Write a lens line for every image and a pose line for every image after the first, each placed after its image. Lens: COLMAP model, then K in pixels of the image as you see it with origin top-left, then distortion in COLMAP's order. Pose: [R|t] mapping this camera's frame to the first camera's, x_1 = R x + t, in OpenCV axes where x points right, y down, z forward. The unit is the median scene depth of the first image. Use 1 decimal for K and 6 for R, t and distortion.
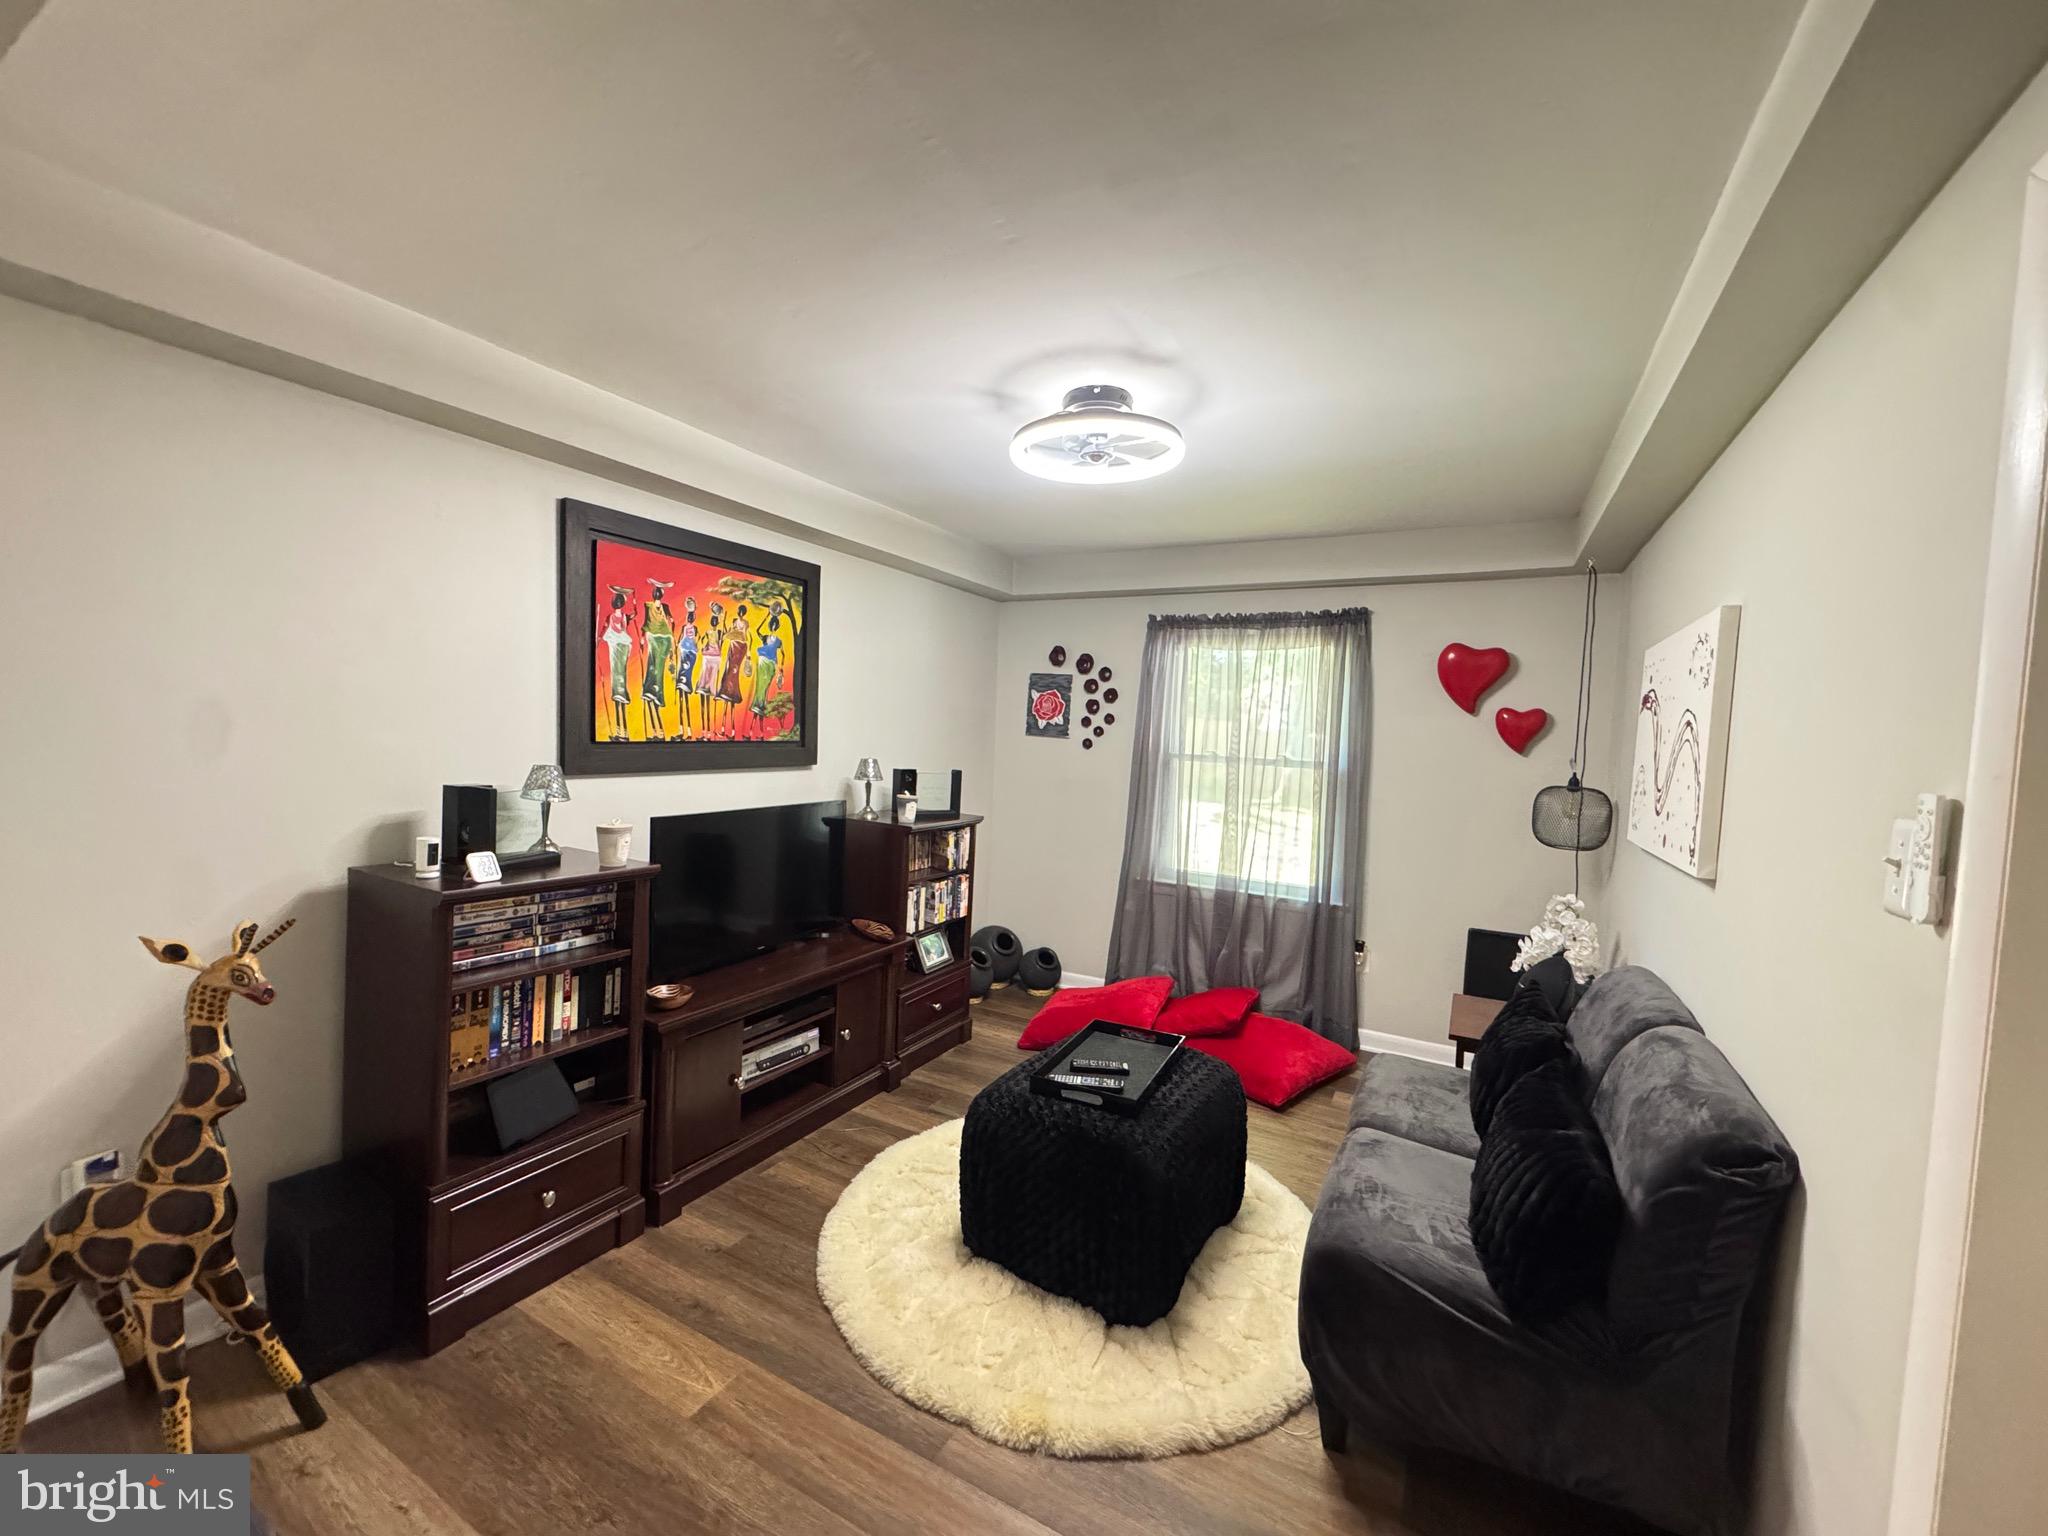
lens RADIAL K [[813.7, 0, 1022.2], [0, 813.7, 763.8], [0, 0, 1]] dist [-0.002519, 0.000429]
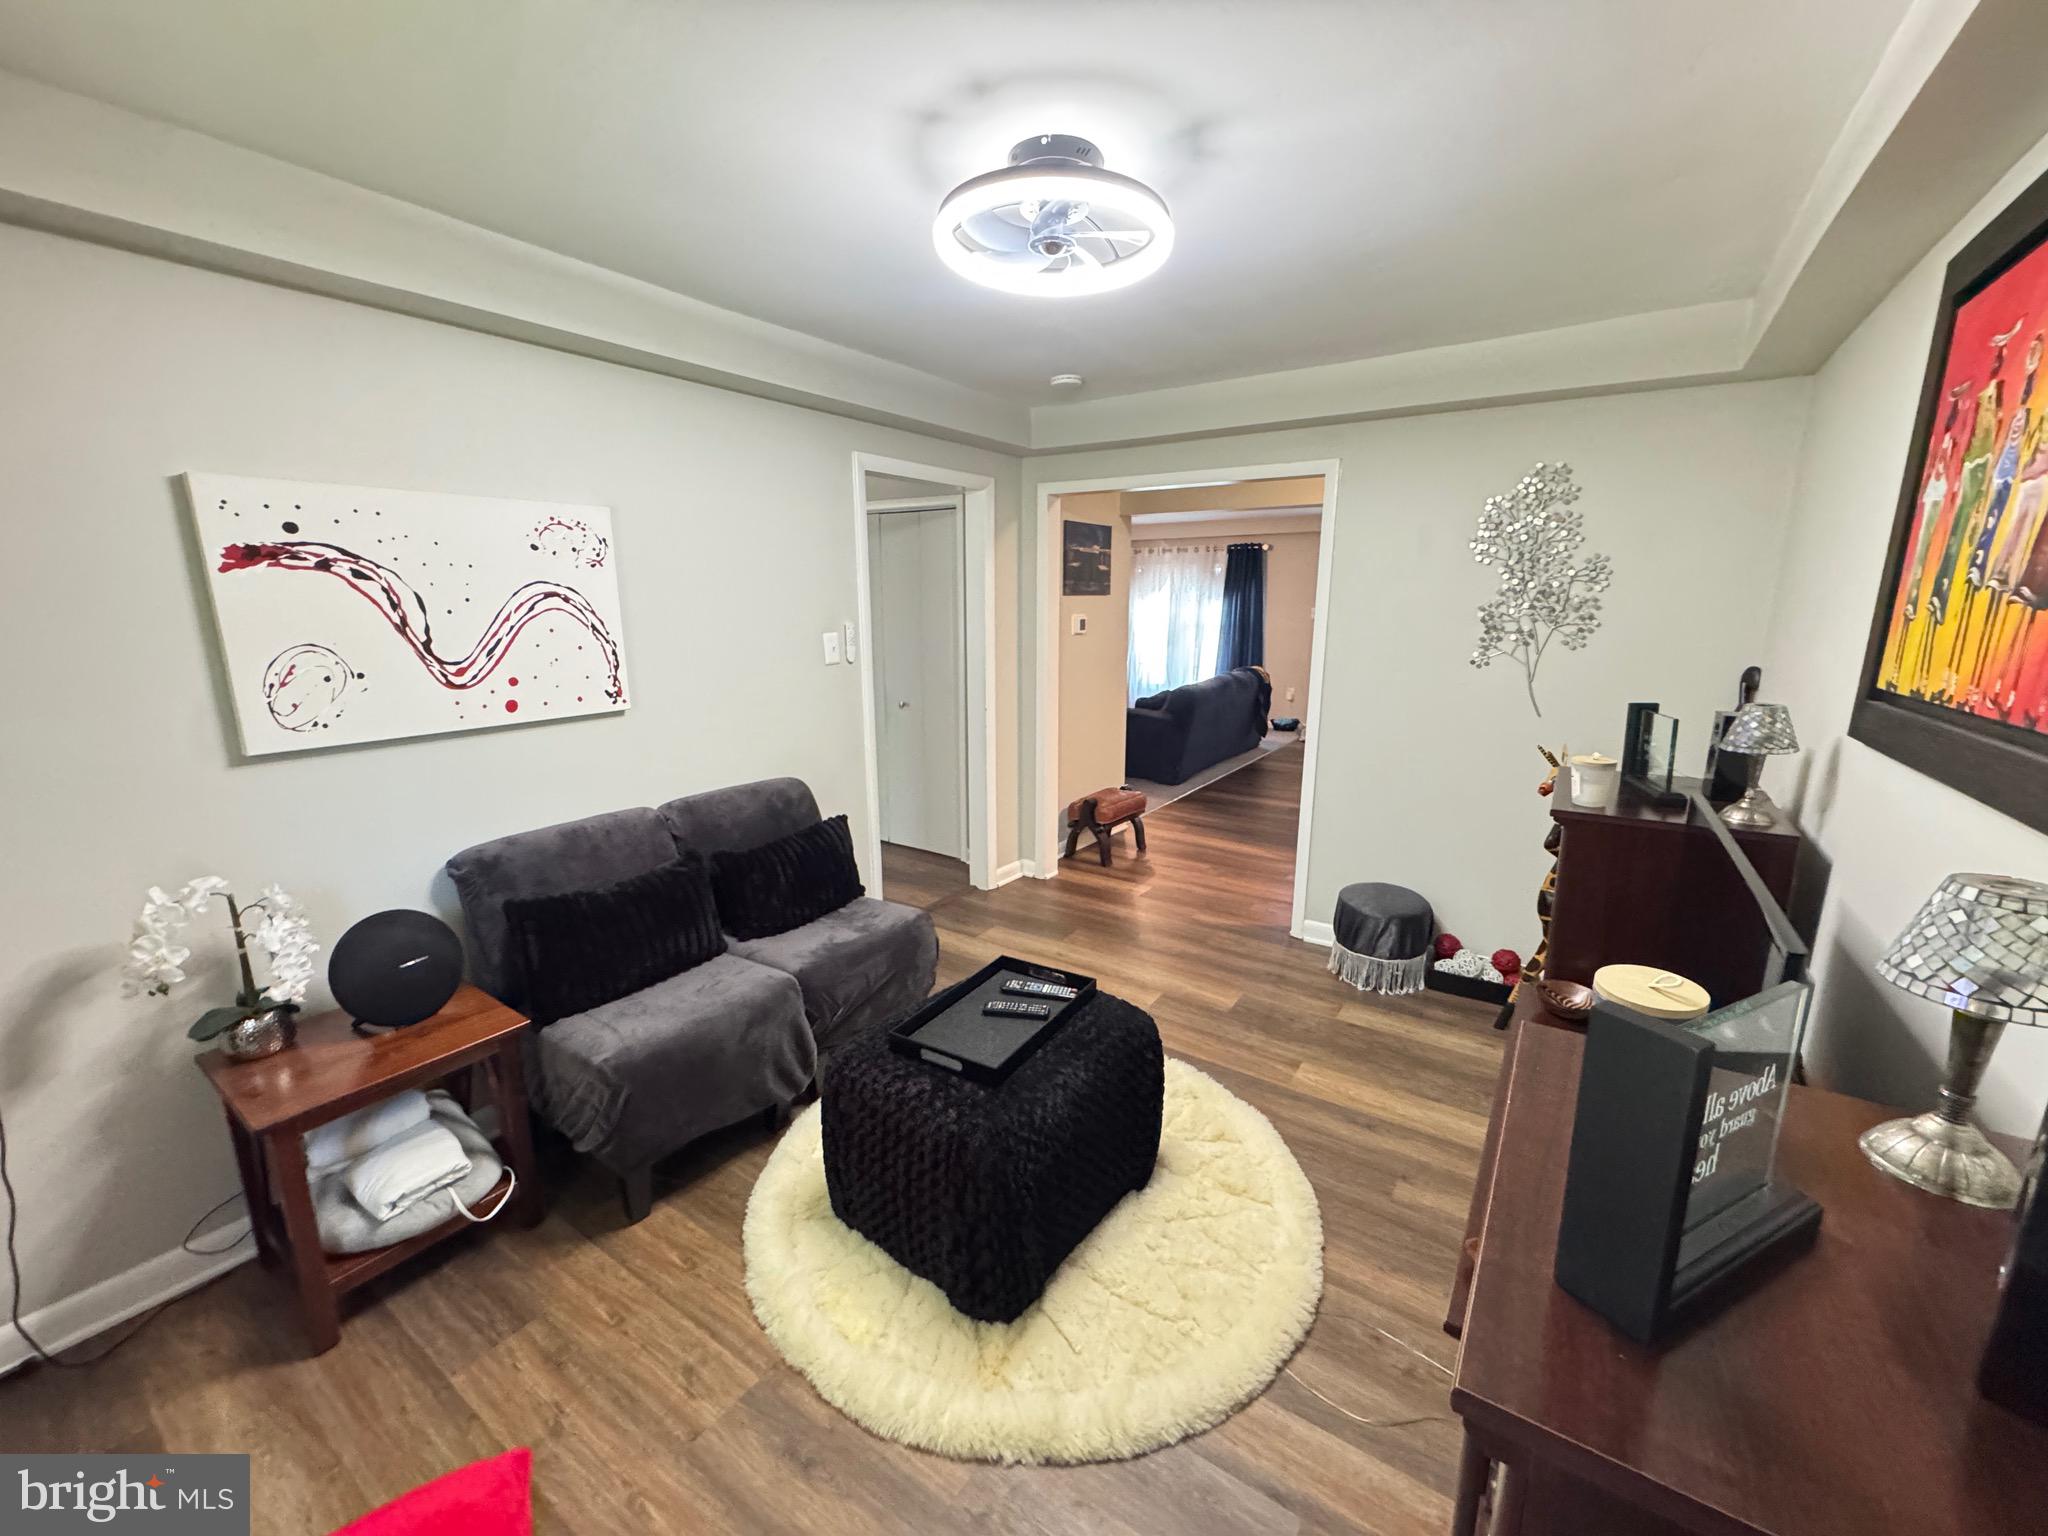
lens RADIAL K [[813.7, 0, 1020.5], [0, 813.7, 769.8], [0, 0, 1]] dist [-0.002519, 0.000429]
pose [[-0.994602, -0.055516, 0.087660, 0.024004], [-0.031850, 0.967390, 0.251280, -0.086509], [-0.098751, 0.247131, -0.963937, 1.460062]]
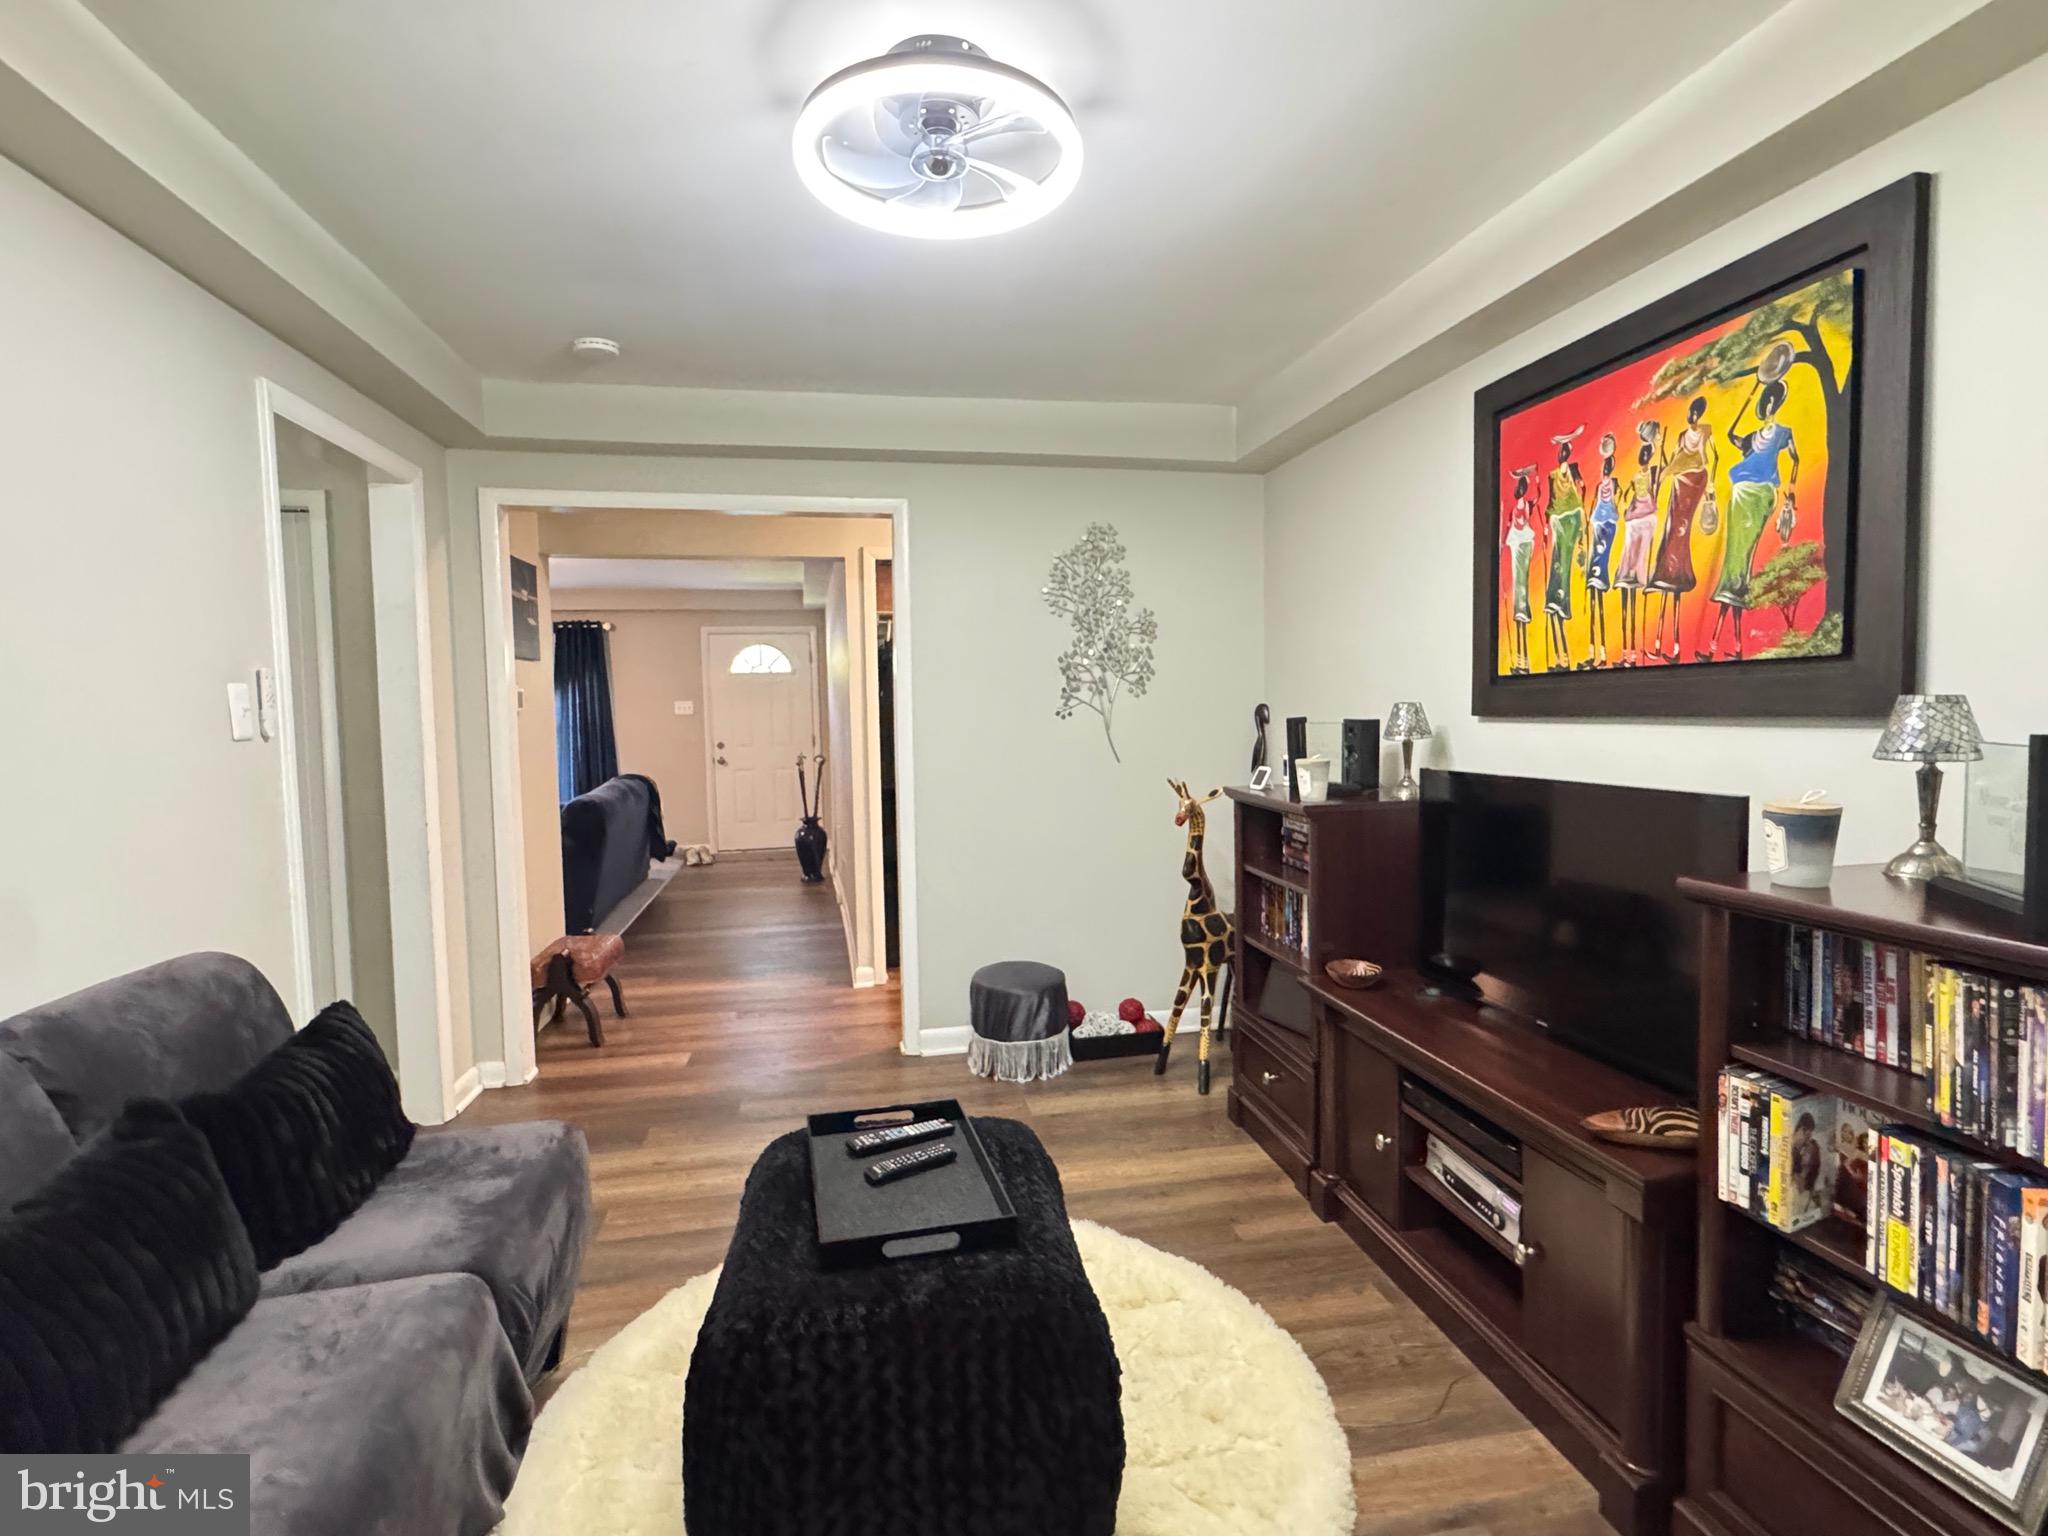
lens RADIAL K [[1030.8, 0, 1016.7], [0, 1030.8, 771.6], [0, 0, 1]] dist [-0.003048, -0.000869]
pose [[-0.774317, 0.017084, -0.632567, 0.432683], [-0.037099, 0.996691, 0.072330, 0.009789], [0.631710, 0.079474, -0.771120, 1.332988]]
